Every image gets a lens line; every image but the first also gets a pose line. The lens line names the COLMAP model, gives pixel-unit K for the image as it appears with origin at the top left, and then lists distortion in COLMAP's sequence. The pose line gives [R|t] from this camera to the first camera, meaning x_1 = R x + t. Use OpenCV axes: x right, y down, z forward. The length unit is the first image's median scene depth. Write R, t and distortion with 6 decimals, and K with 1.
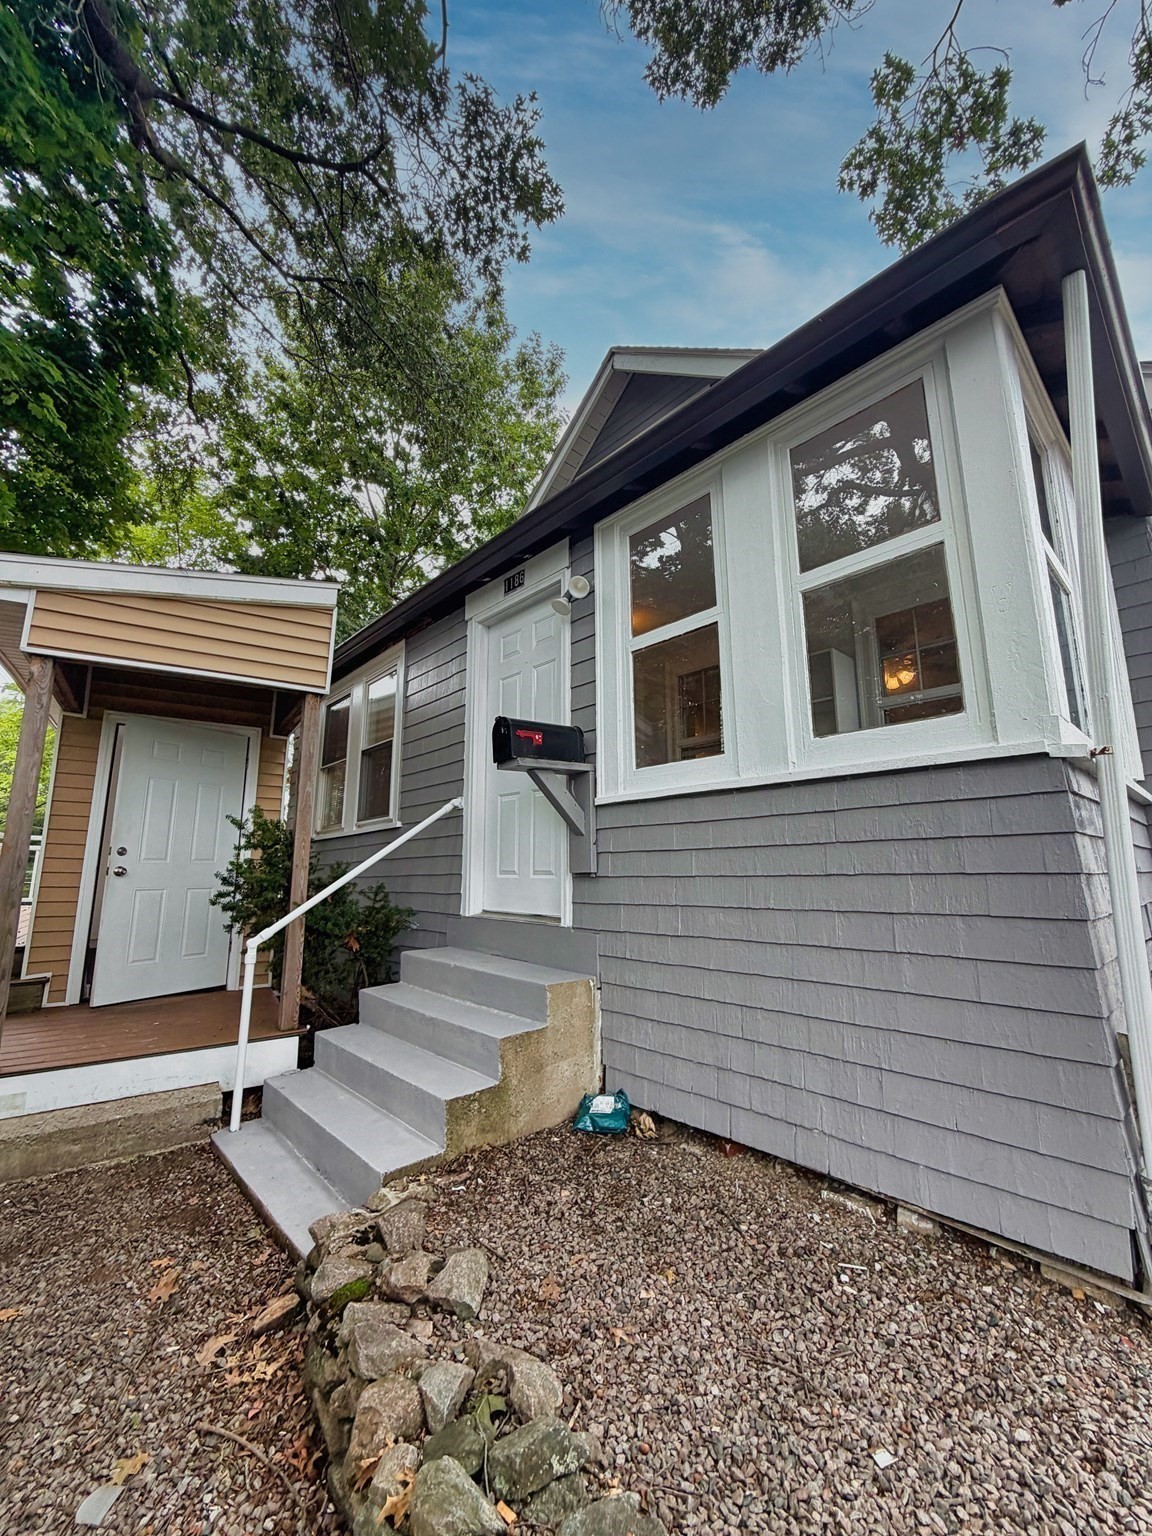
lens RADIAL K [[617.2, 0, 577.9], [0, 617.2, 766.7], [0, 0, 1]] dist [-0.004100, -0.000178]
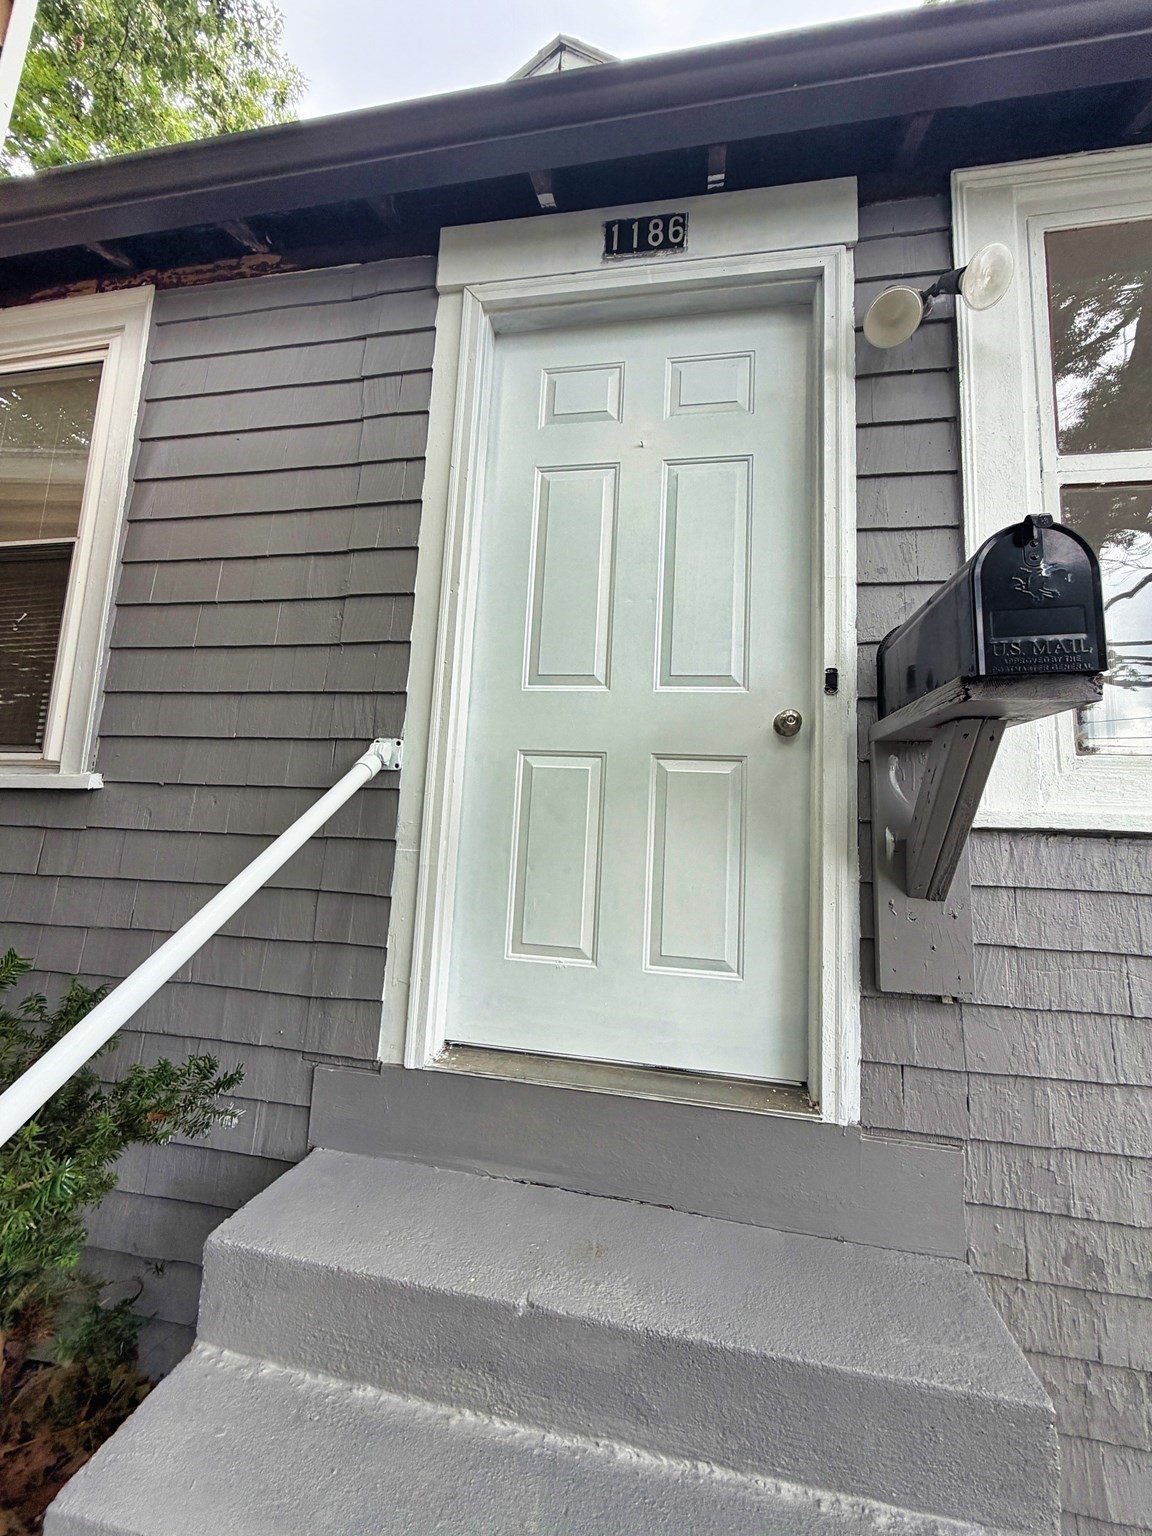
lens RADIAL K [[617.2, 0, 573.6], [0, 617.2, 762.2], [0, 0, 1]] dist [-0.004100, -0.000178]
pose [[0.796347, 0.111228, 0.594525, -0.339320], [-0.151047, 0.988373, 0.017411, 0.041836], [-0.585676, -0.103667, 0.803889, 0.664517]]
